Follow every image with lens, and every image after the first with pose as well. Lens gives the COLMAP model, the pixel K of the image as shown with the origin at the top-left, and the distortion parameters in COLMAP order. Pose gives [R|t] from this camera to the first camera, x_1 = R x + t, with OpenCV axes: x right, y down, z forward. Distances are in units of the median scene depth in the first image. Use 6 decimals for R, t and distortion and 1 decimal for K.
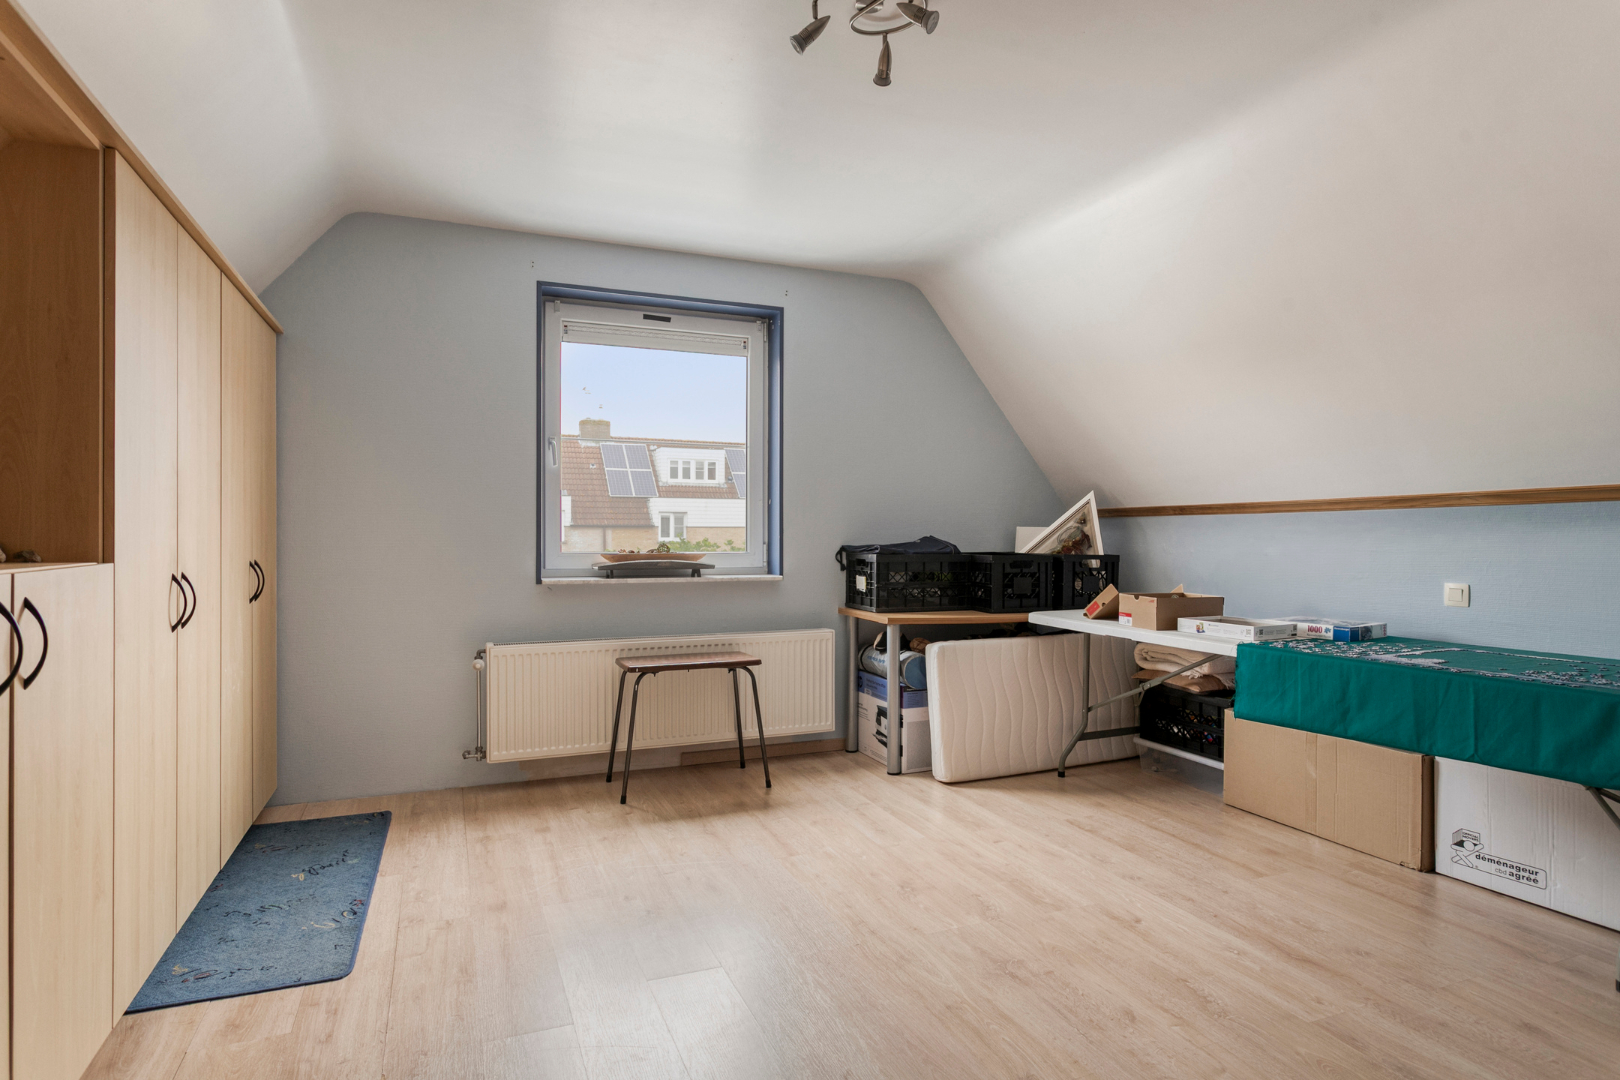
lens RADIAL K [[871.0, 0, 810.7], [0, 871.0, 536.3], [0, 0, 1]] dist [0.005225, 0.001334]
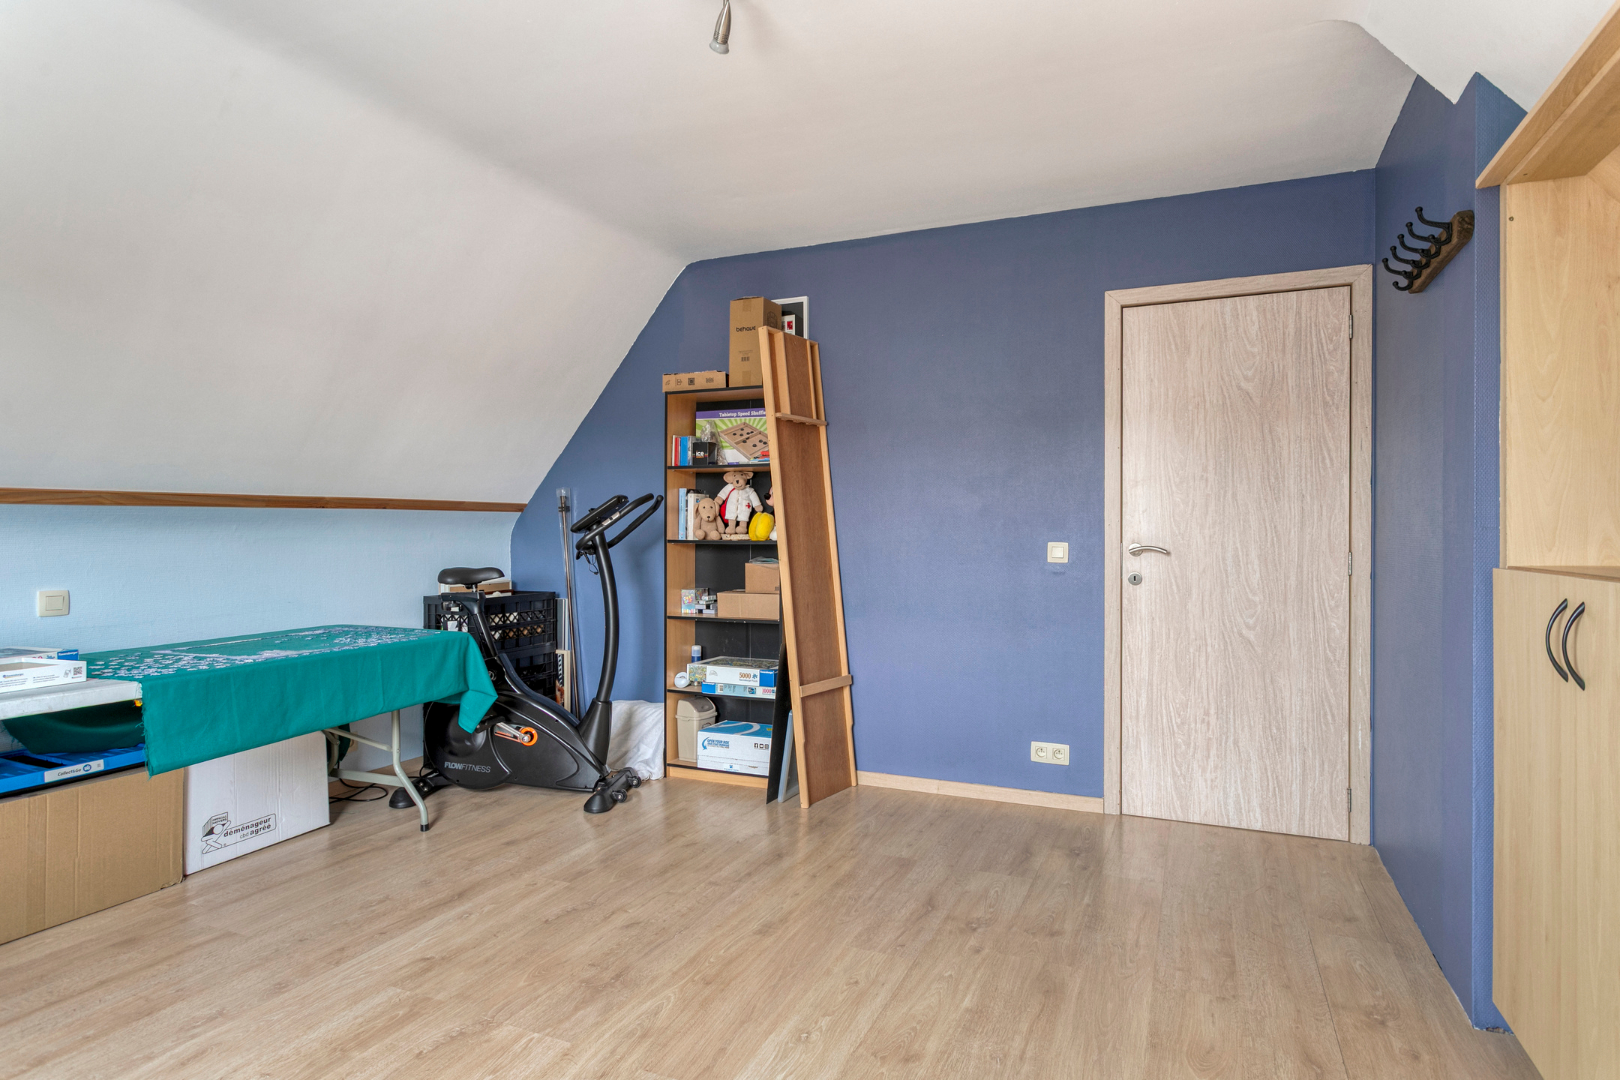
lens RADIAL K [[871.0, 0, 812.5], [0, 871.0, 542.5], [0, 0, 1]] dist [0.005225, 0.001334]
pose [[-0.689475, -0.006082, 0.724284, -0.535263], [0.001834, 0.999947, 0.010142, -0.003788], [-0.724307, 0.008322, -0.689427, 1.265348]]
